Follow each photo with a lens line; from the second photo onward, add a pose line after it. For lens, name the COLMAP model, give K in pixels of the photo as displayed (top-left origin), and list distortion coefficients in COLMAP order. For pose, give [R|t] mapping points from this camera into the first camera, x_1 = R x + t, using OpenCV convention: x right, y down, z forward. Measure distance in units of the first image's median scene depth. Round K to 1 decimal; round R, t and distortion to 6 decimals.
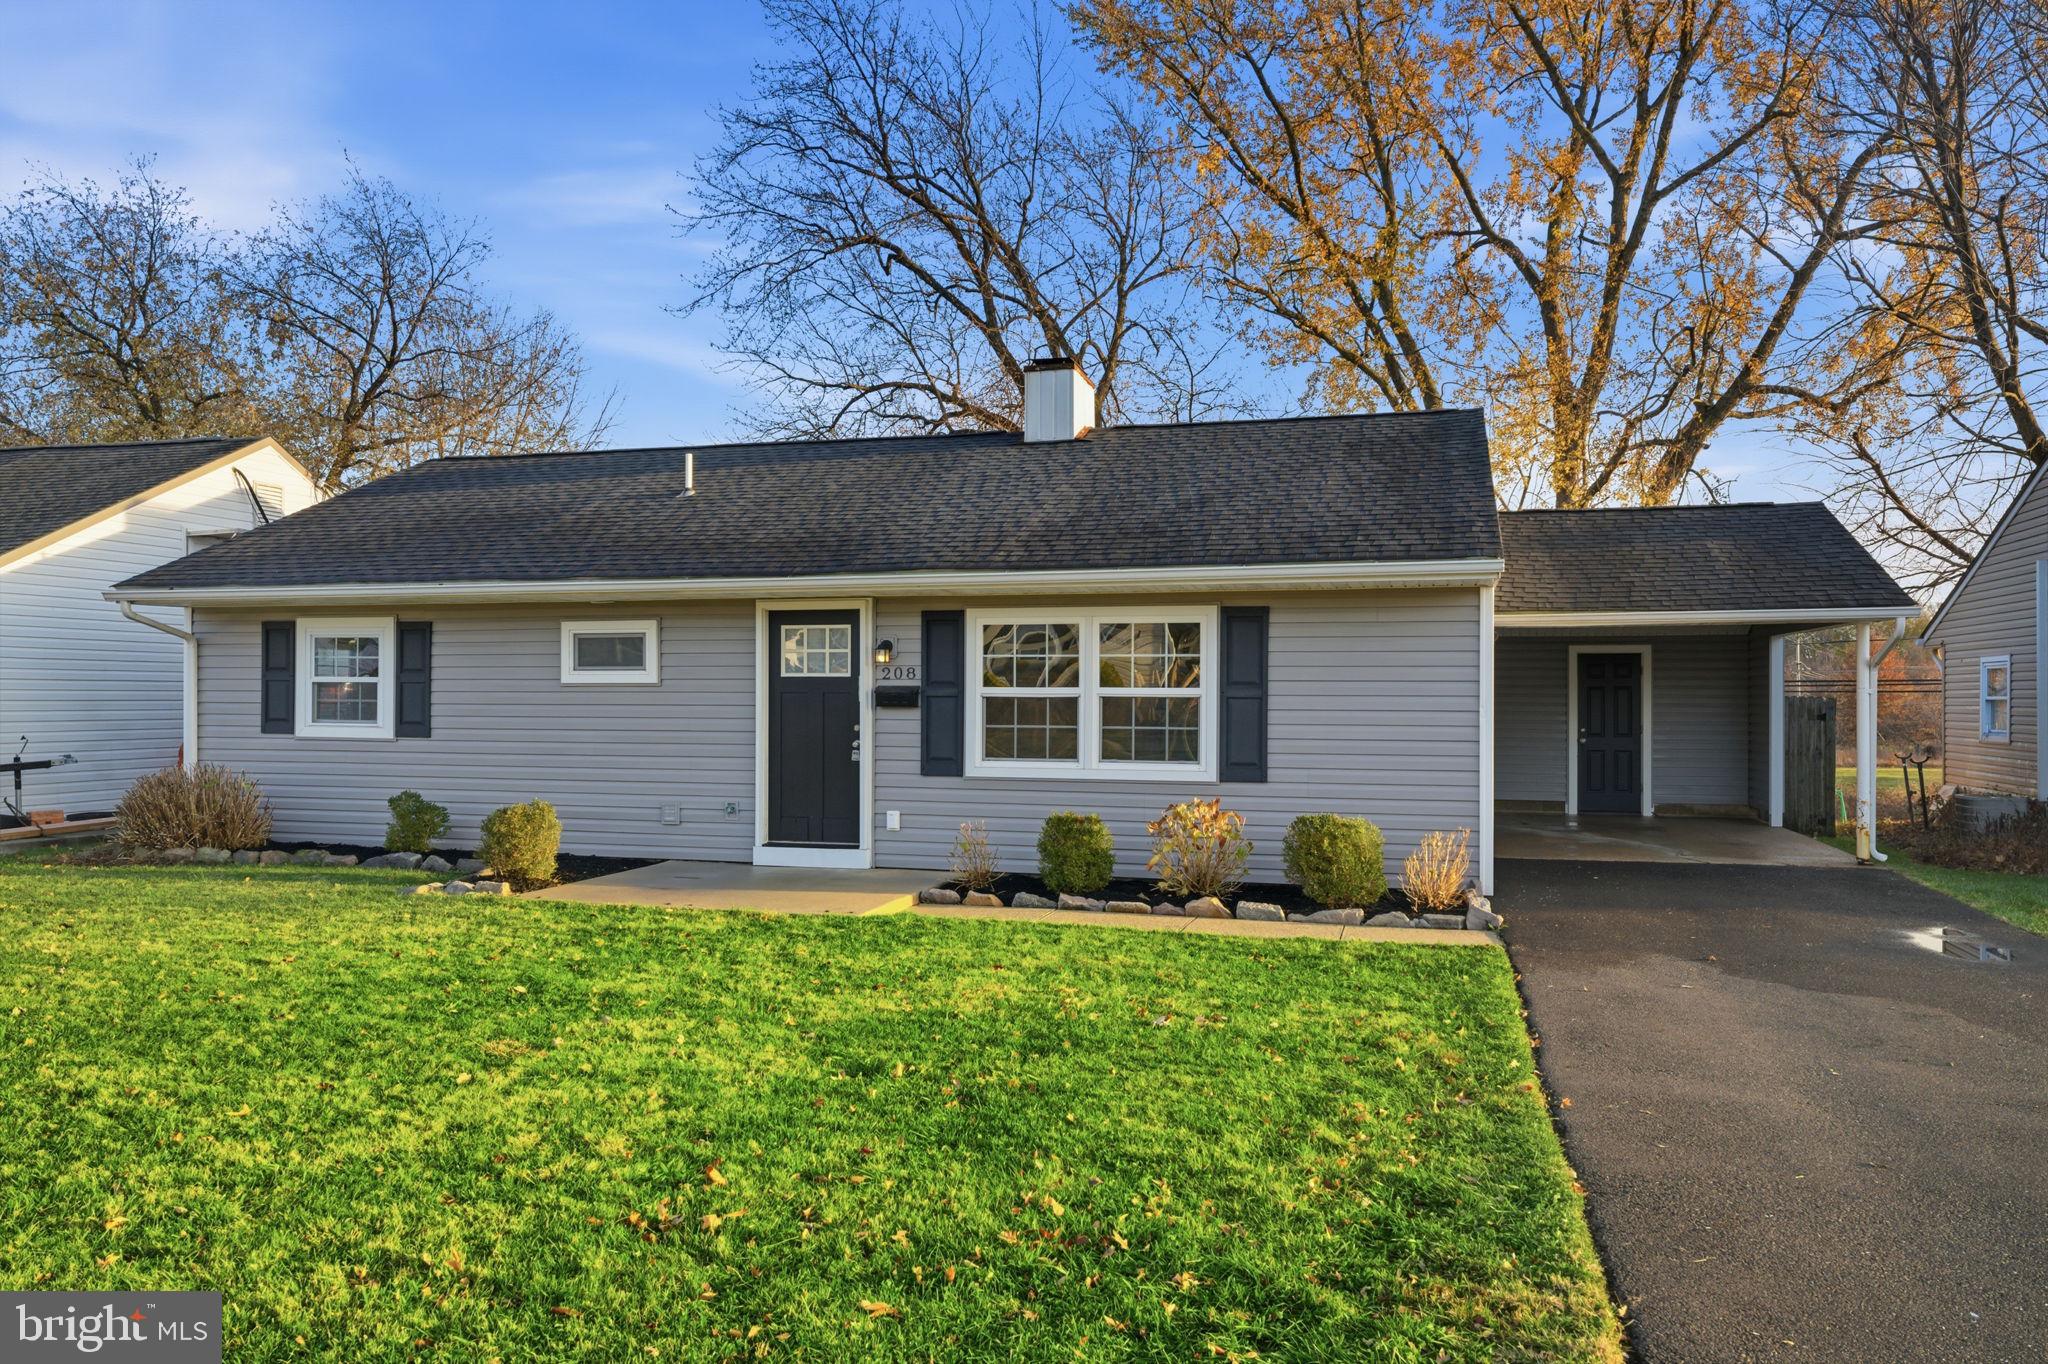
lens RADIAL K [[1427.2, 0, 1024.0], [0, 1427.2, 682.0], [0, 0, 1]] dist [0.001530, 0.003338]
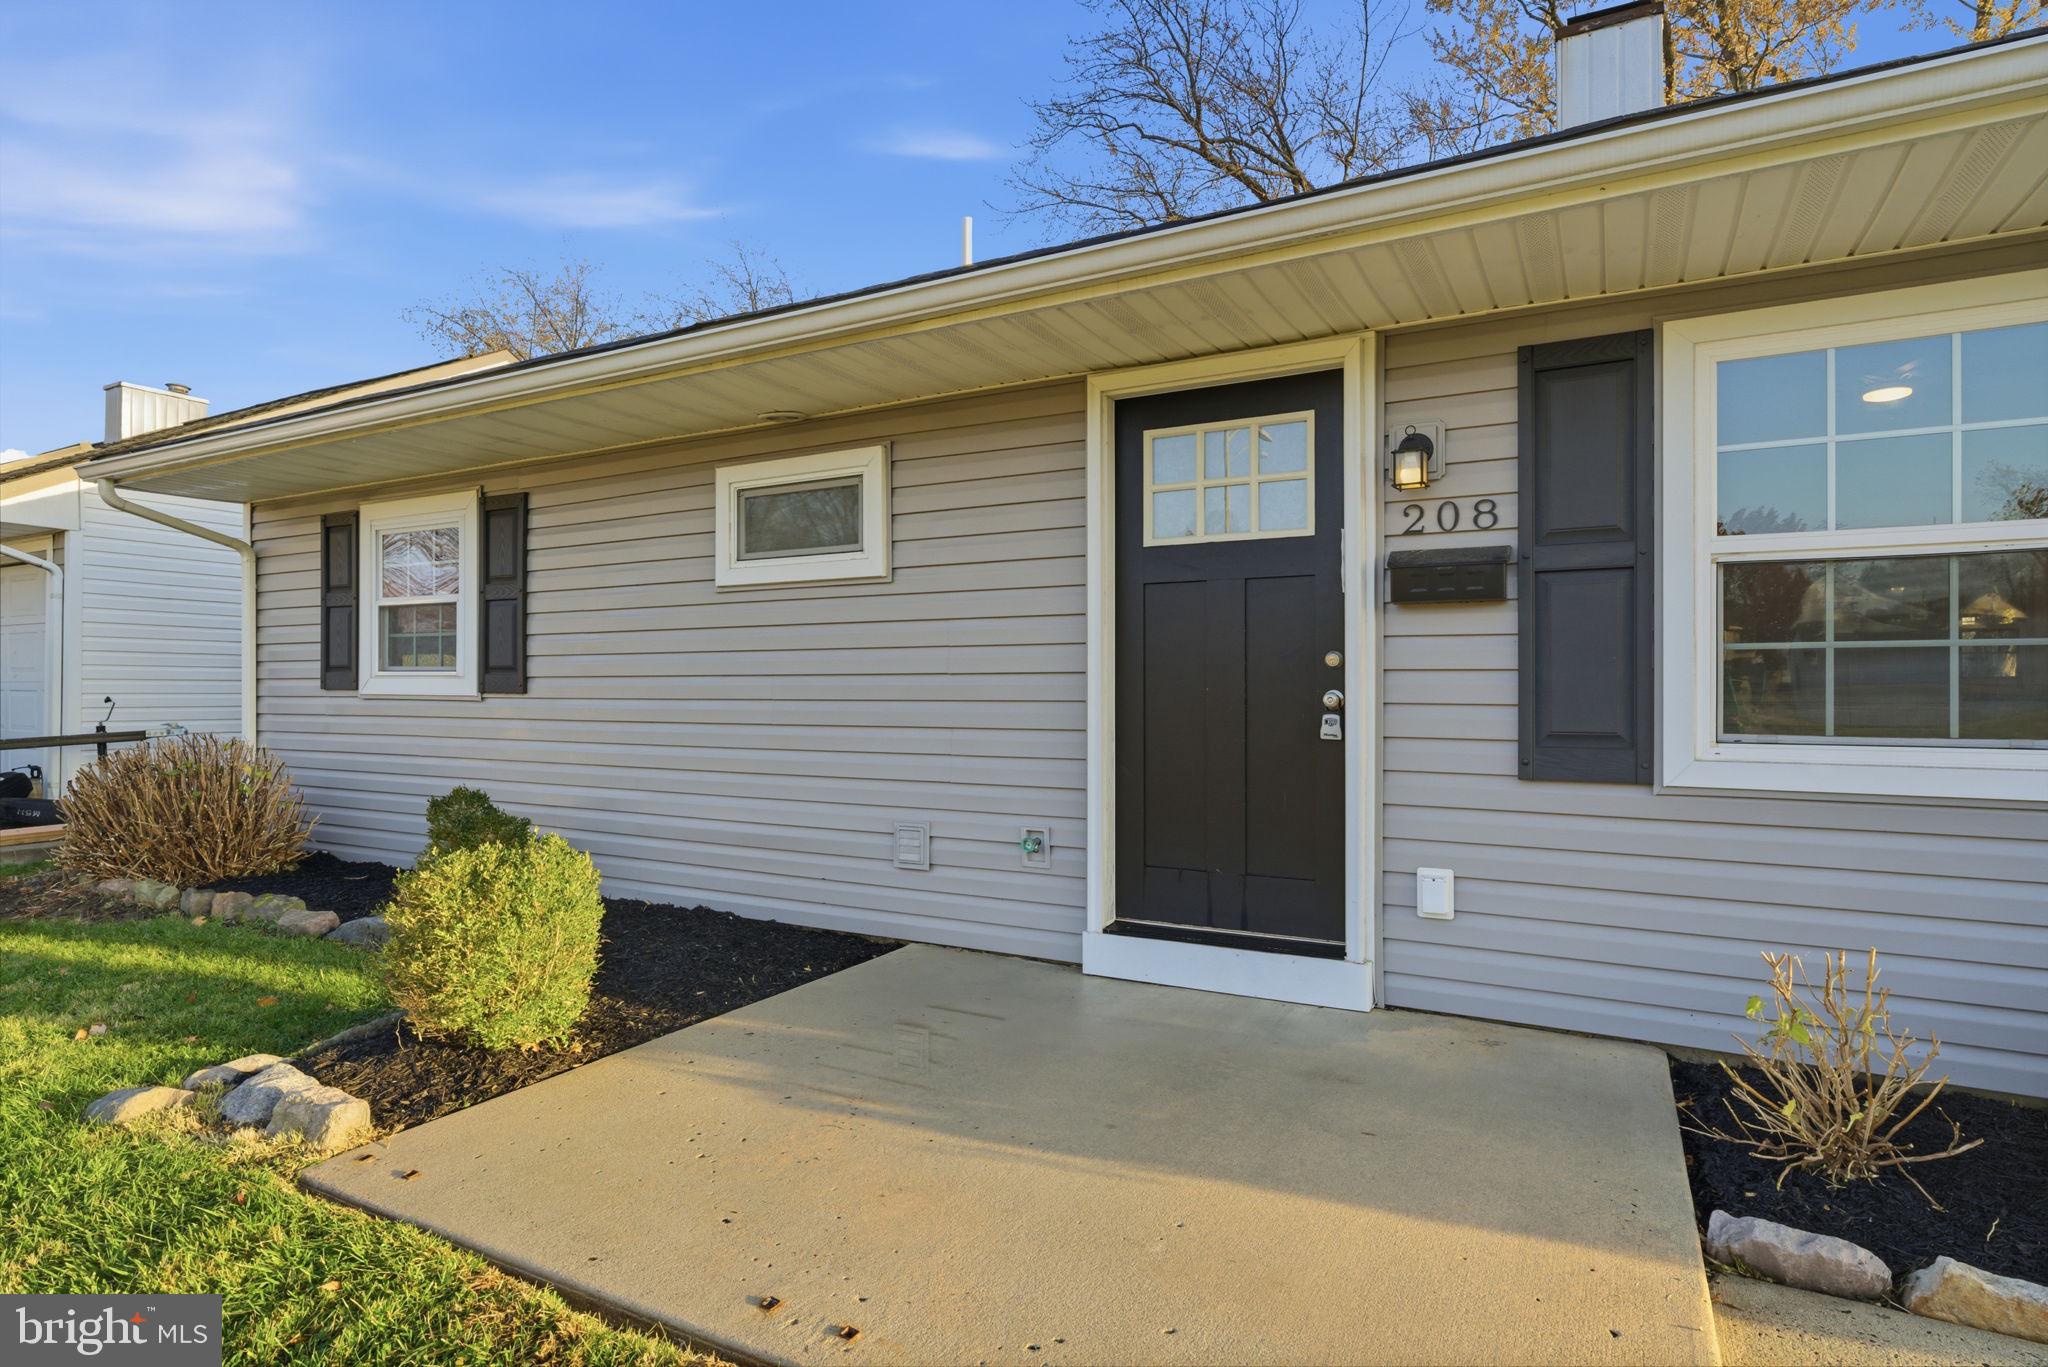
lens RADIAL K [[1081.7, 0, 1024.0], [0, 1081.7, 683.5], [0, 0, 1]] dist [-0.001342, 0.001573]
pose [[0.974490, -0.003858, -0.224400, -0.129581], [0.004627, 0.999985, 0.002901, 0.036536], [0.224385, -0.003866, 0.974493, 0.657261]]
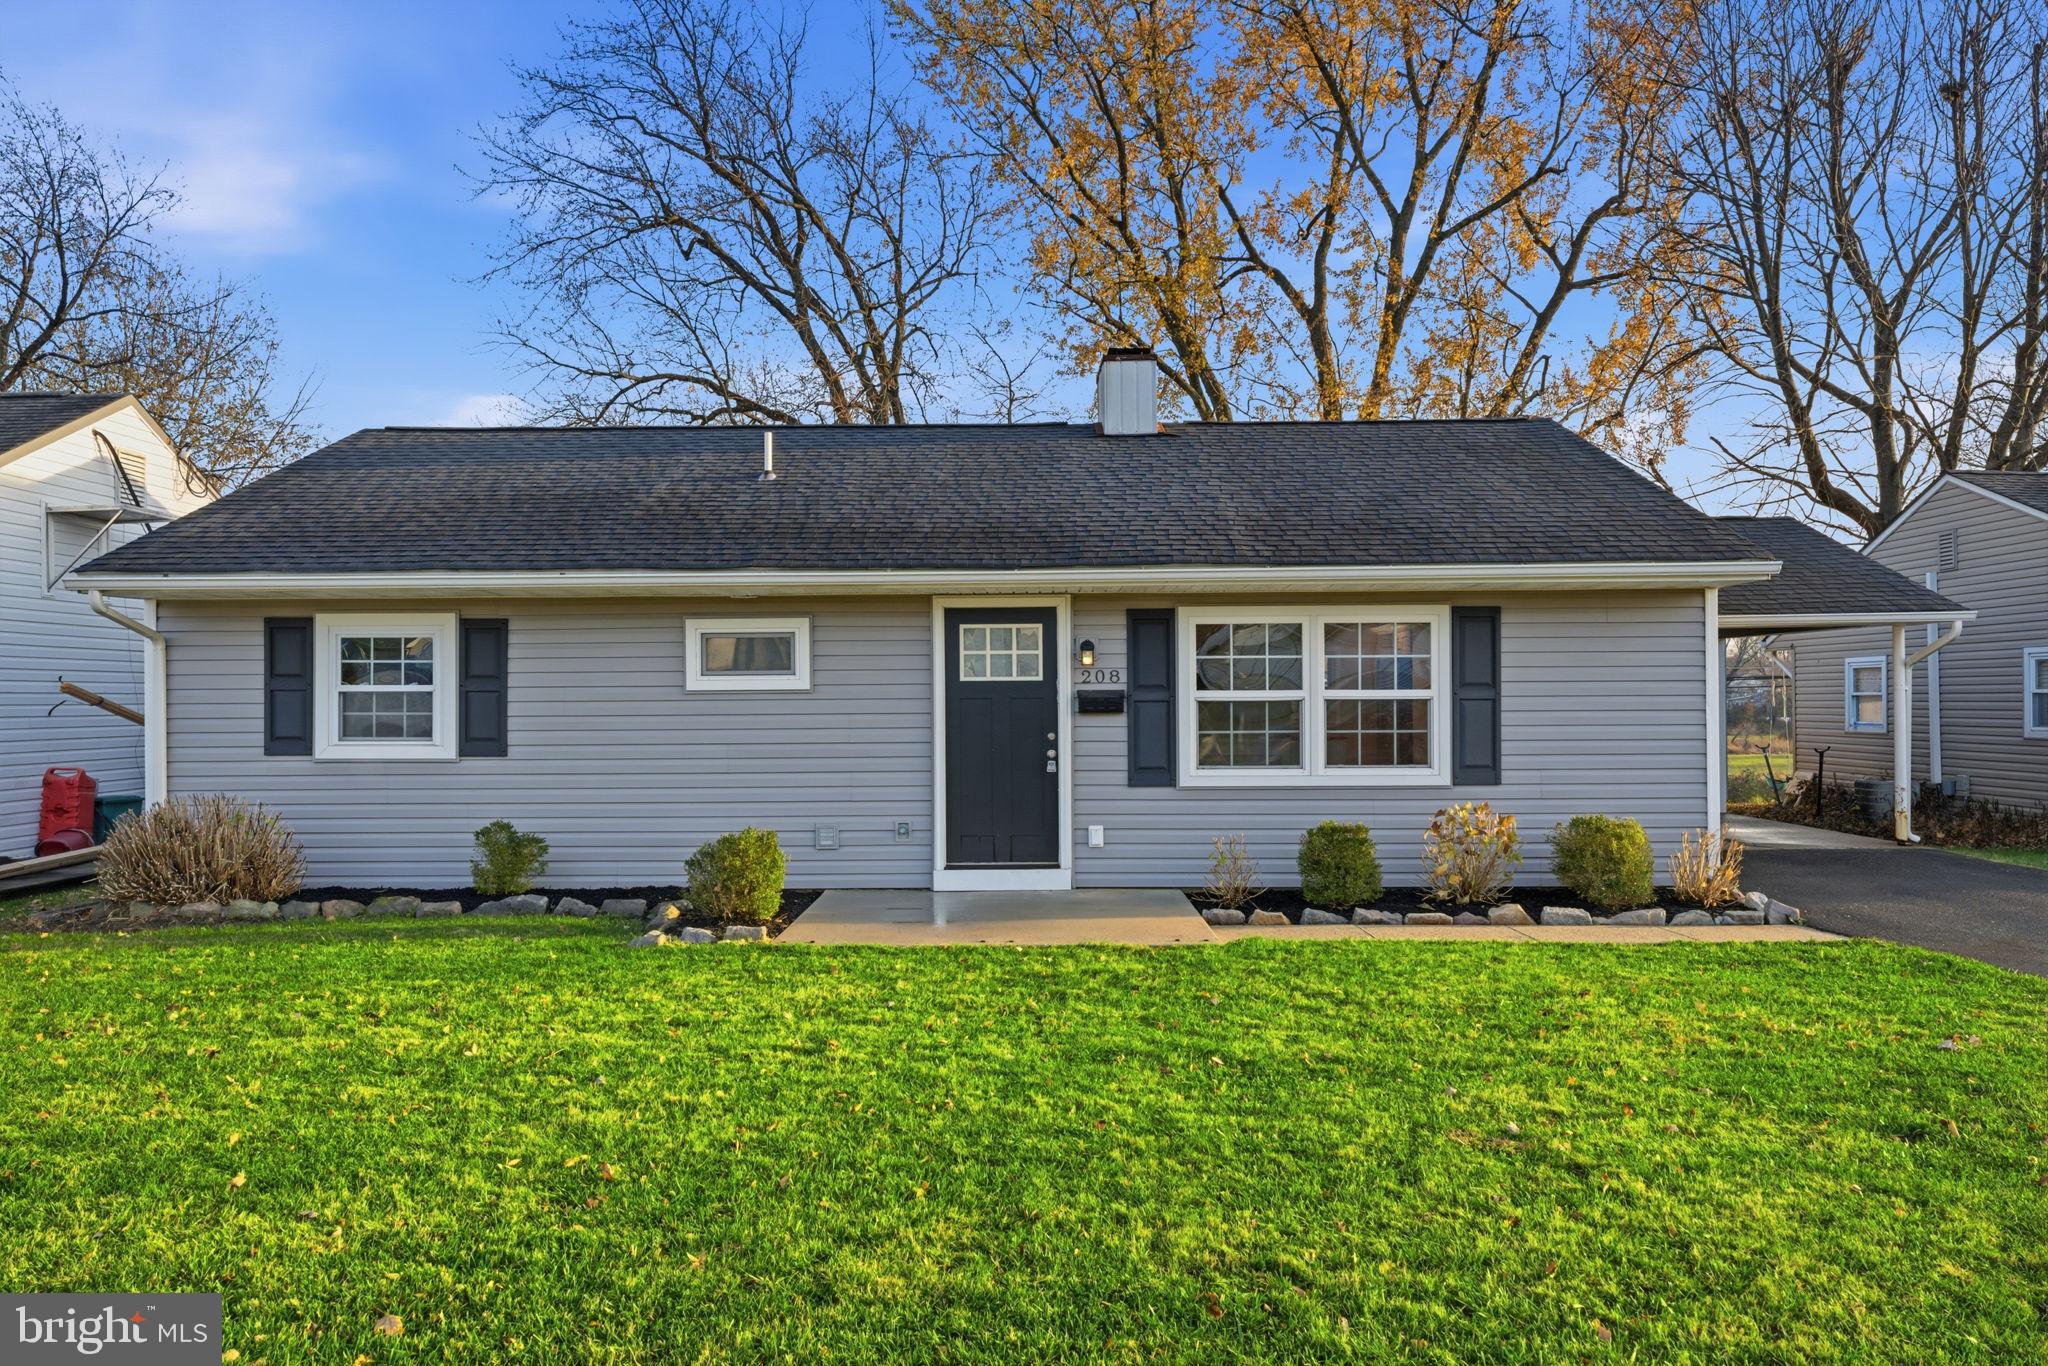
lens RADIAL K [[1396.4, 0, 1024.0], [0, 1396.4, 683.0], [0, 0, 1]] dist [0.003740, 0.004359]
pose [[0.966542, -0.006831, 0.256417, -0.352385], [0.007592, 0.999969, -0.001976, -0.000424], [-0.256396, 0.003856, 0.966564, 0.133750]]
